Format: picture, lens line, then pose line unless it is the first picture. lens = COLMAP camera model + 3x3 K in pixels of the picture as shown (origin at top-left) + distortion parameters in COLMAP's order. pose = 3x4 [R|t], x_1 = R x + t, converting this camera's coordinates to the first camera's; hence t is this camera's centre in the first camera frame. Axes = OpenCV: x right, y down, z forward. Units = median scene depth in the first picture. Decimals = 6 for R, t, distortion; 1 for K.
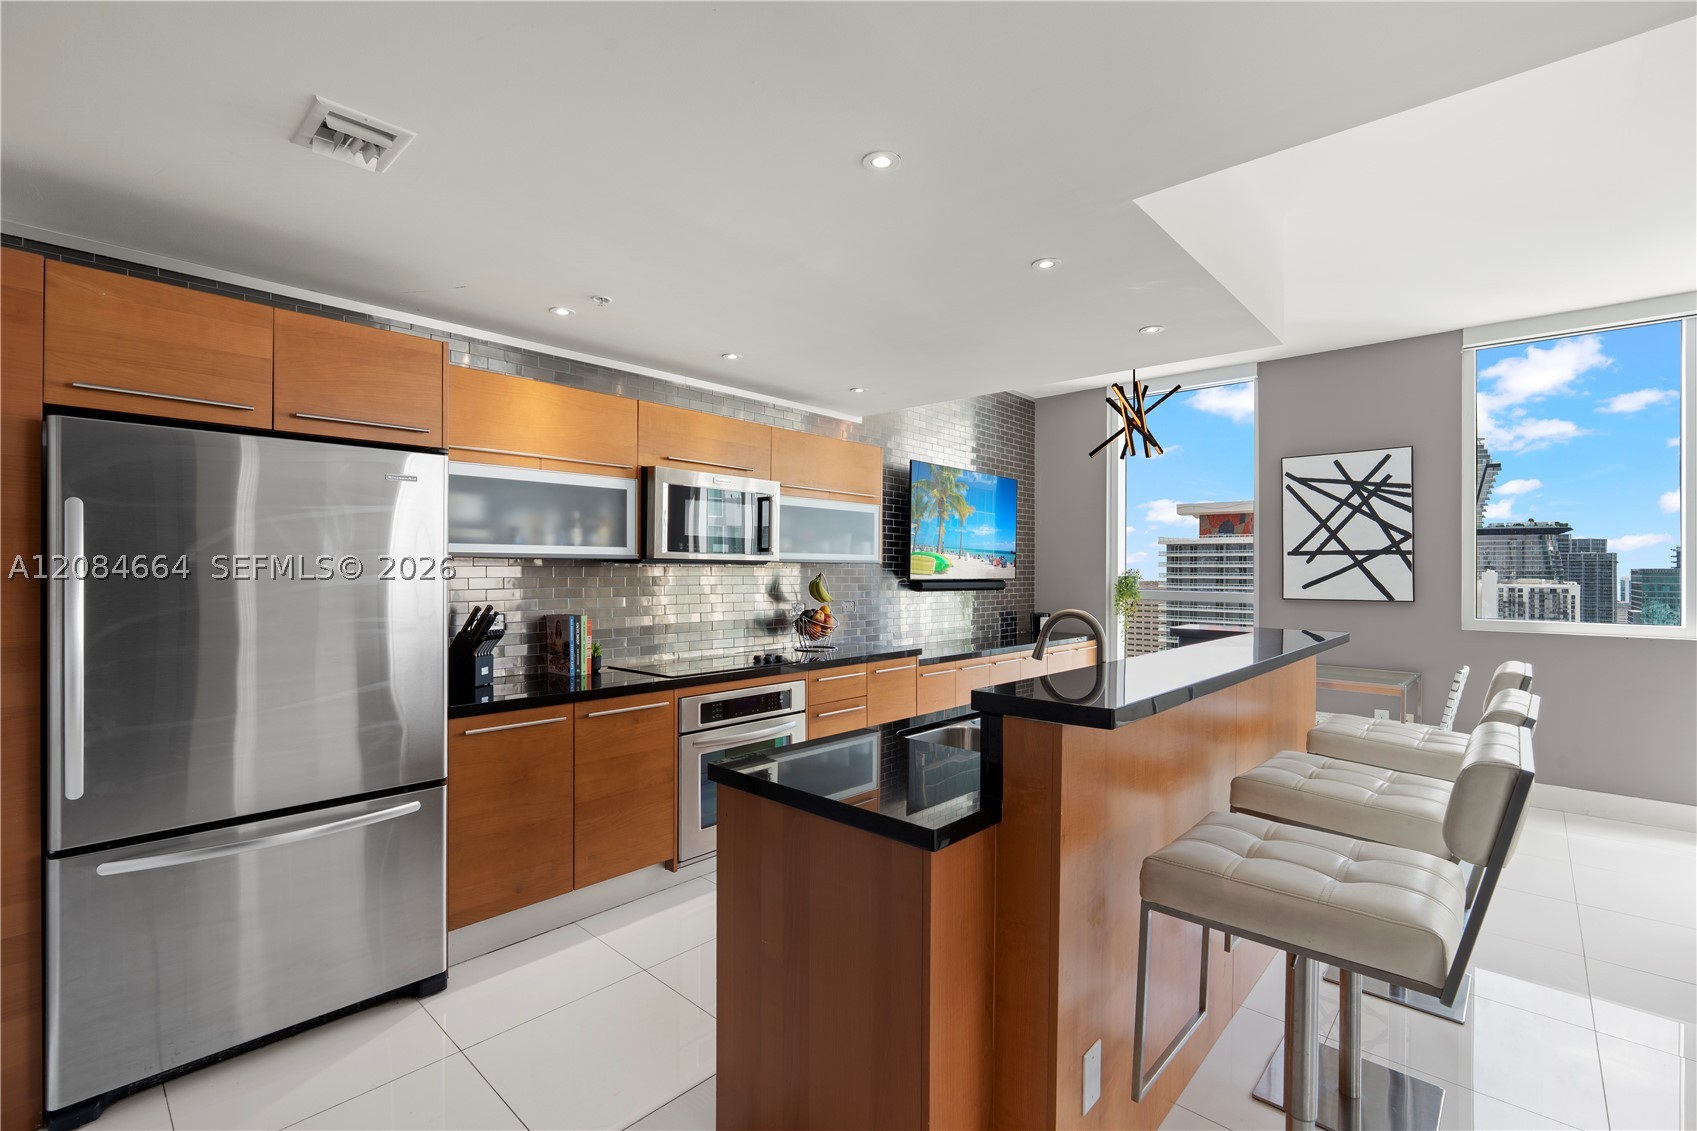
lens RADIAL K [[753.9, 0, 845.7], [0, 753.9, 561.9], [0, 0, 1]] dist [-0.010115, 0.001451]
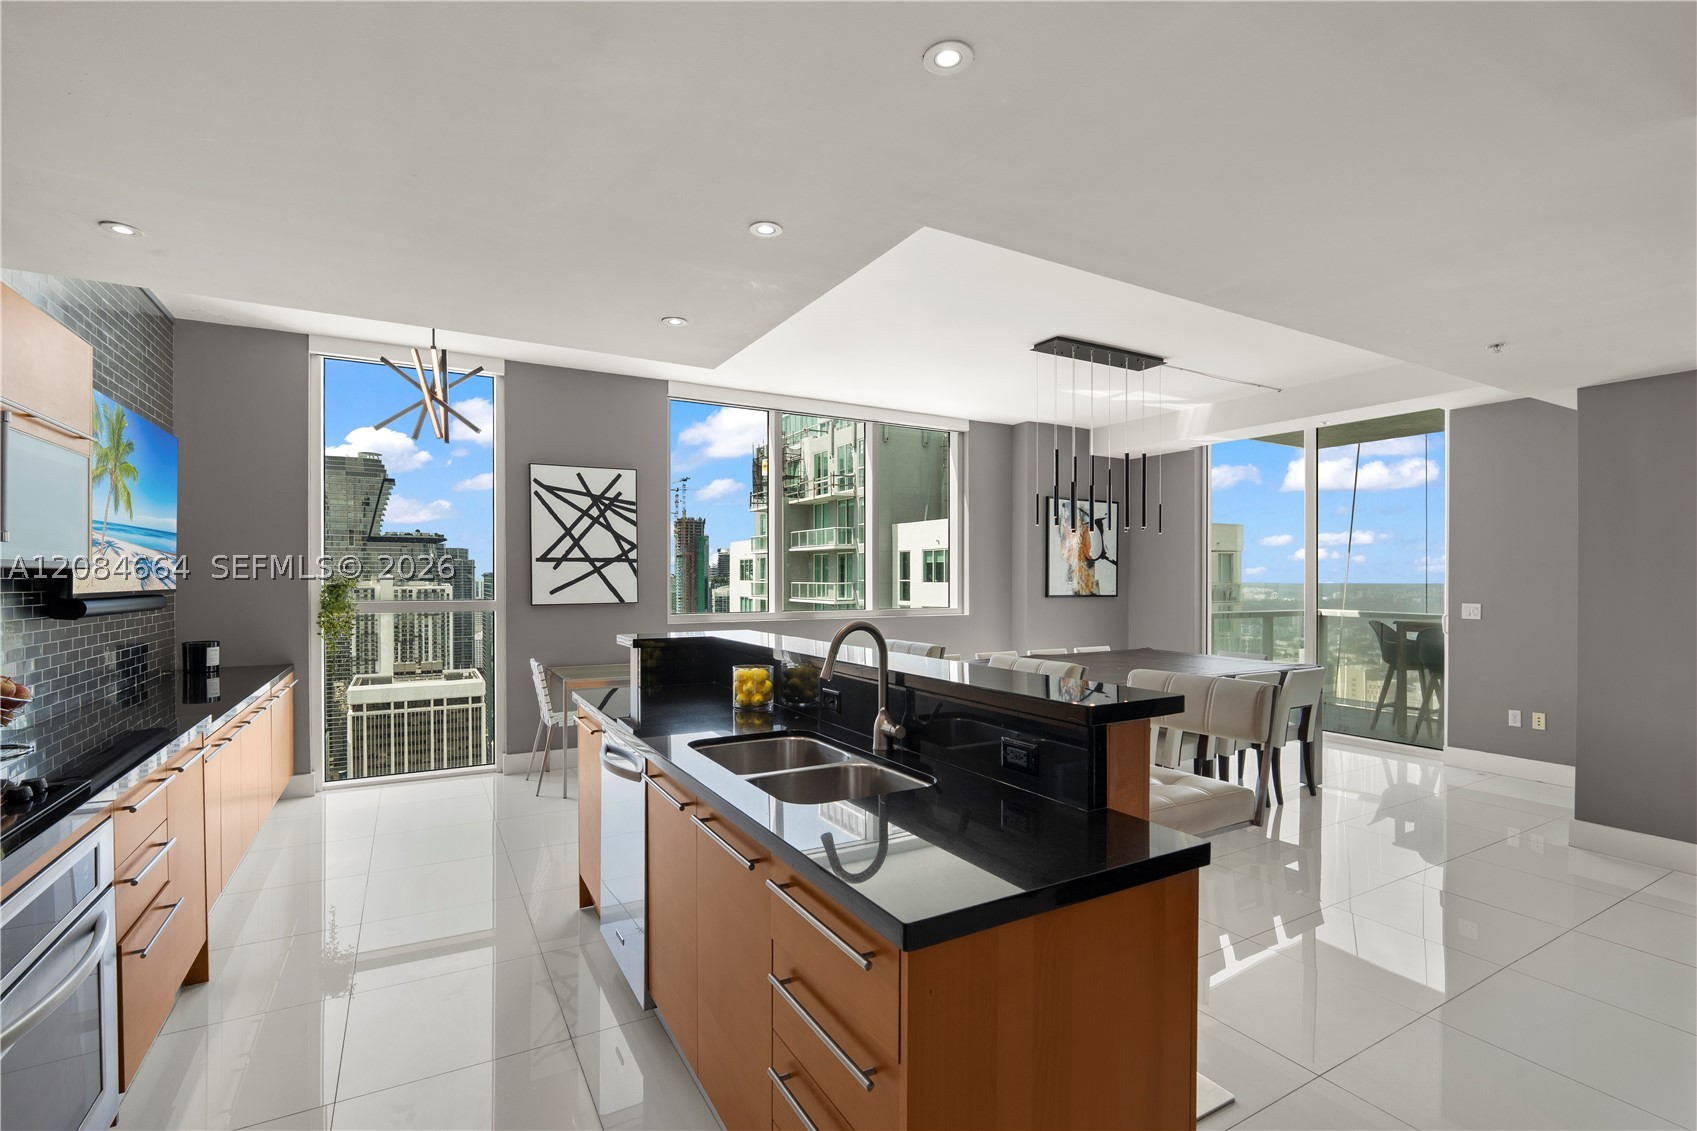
lens RADIAL K [[753.9, 0, 860.7], [0, 753.9, 572.5], [0, 0, 1]] dist [-0.010115, 0.001451]
pose [[0.290350, -0.003287, 0.956915, -0.258484], [-0.004817, 0.999976, 0.004896, -0.001177], [-0.956908, -0.006031, 0.290327, 0.308533]]
